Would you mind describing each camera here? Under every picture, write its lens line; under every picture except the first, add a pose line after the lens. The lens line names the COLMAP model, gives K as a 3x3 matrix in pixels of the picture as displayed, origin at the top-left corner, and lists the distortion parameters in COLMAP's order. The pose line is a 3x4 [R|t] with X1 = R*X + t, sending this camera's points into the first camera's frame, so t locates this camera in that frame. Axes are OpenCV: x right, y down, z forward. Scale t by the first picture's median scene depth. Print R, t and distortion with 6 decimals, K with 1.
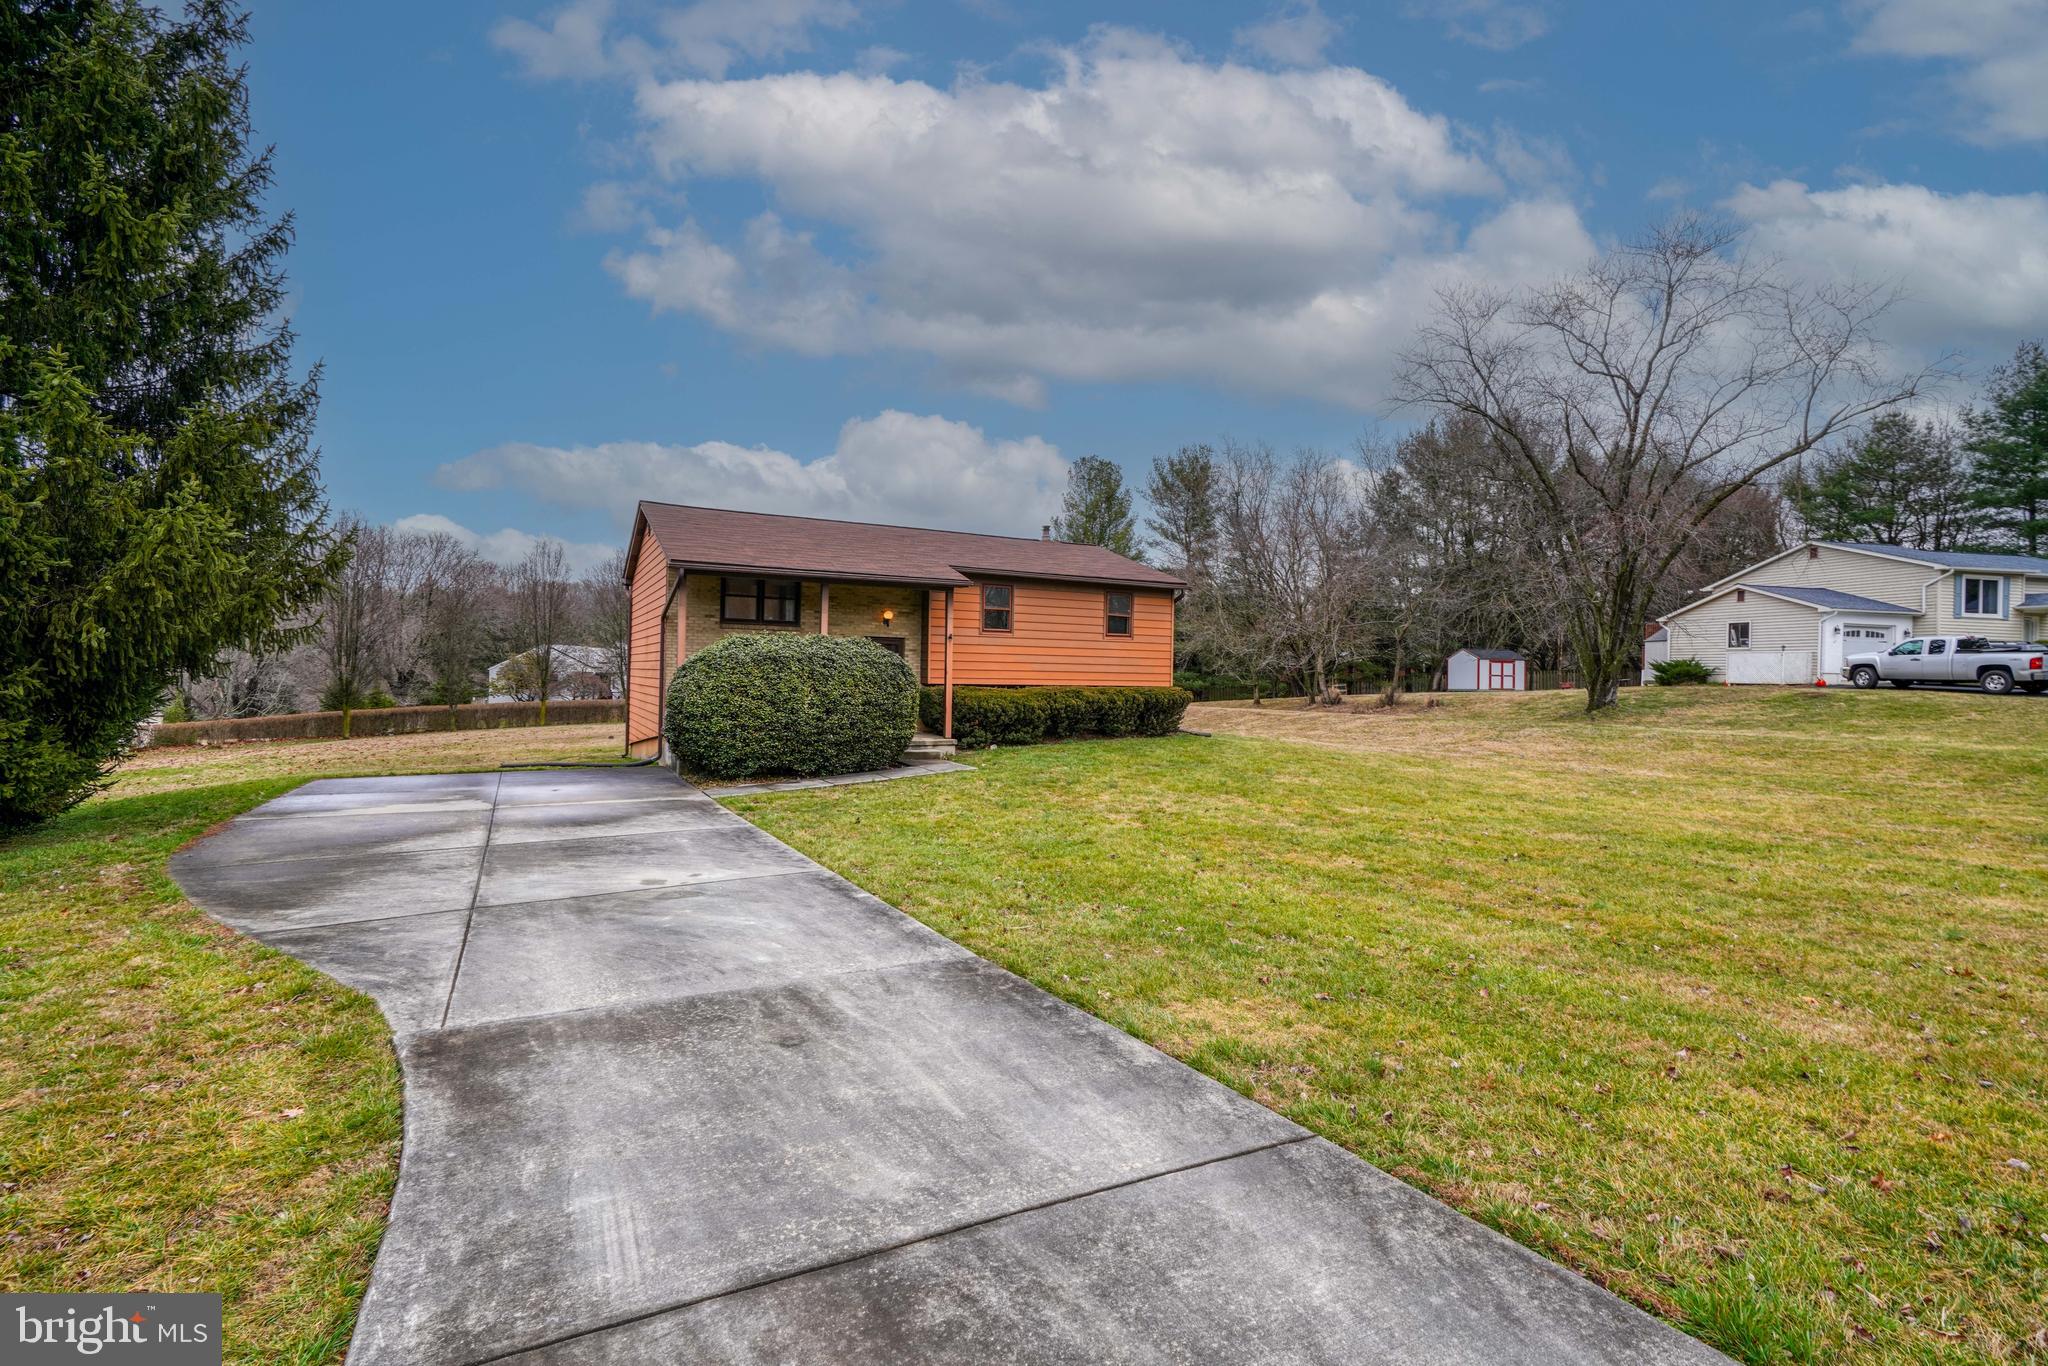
lens RADIAL K [[925.3, 0, 1014.6], [0, 925.3, 678.6], [0, 0, 1]] dist [0.000177, 0.004507]
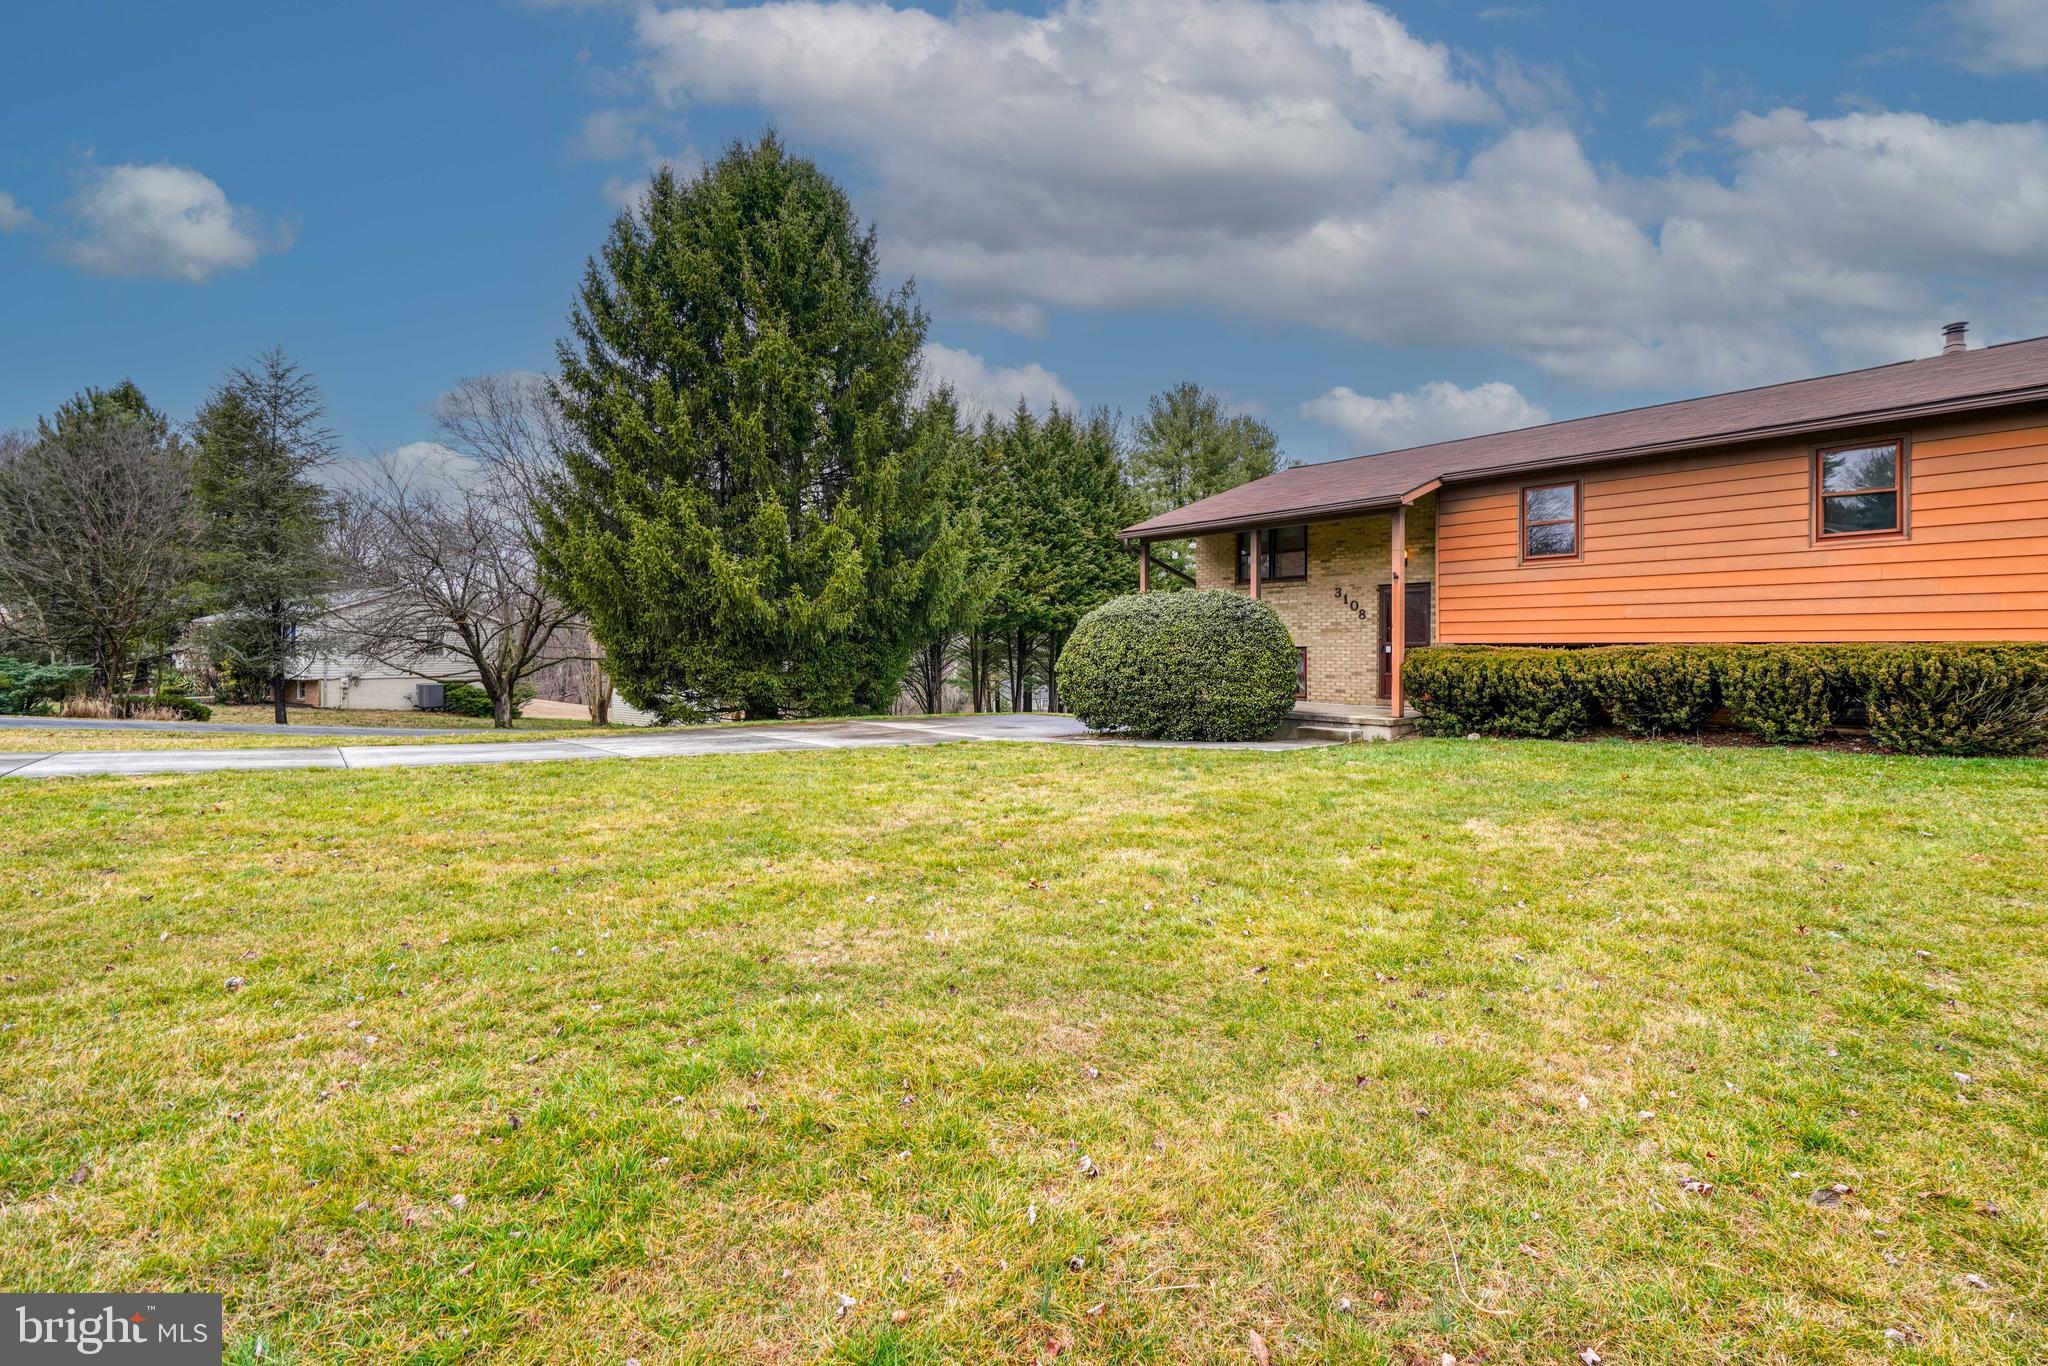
lens RADIAL K [[938.0, 0, 1015.3], [0, 938.0, 651.3], [0, 0, 1]] dist [-0.000994, -0.000185]
pose [[0.179539, -0.015879, -0.983623, 0.358660], [-0.005404, 0.999839, -0.017128, 0.016472], [0.983736, 0.008391, 0.179424, 0.350767]]
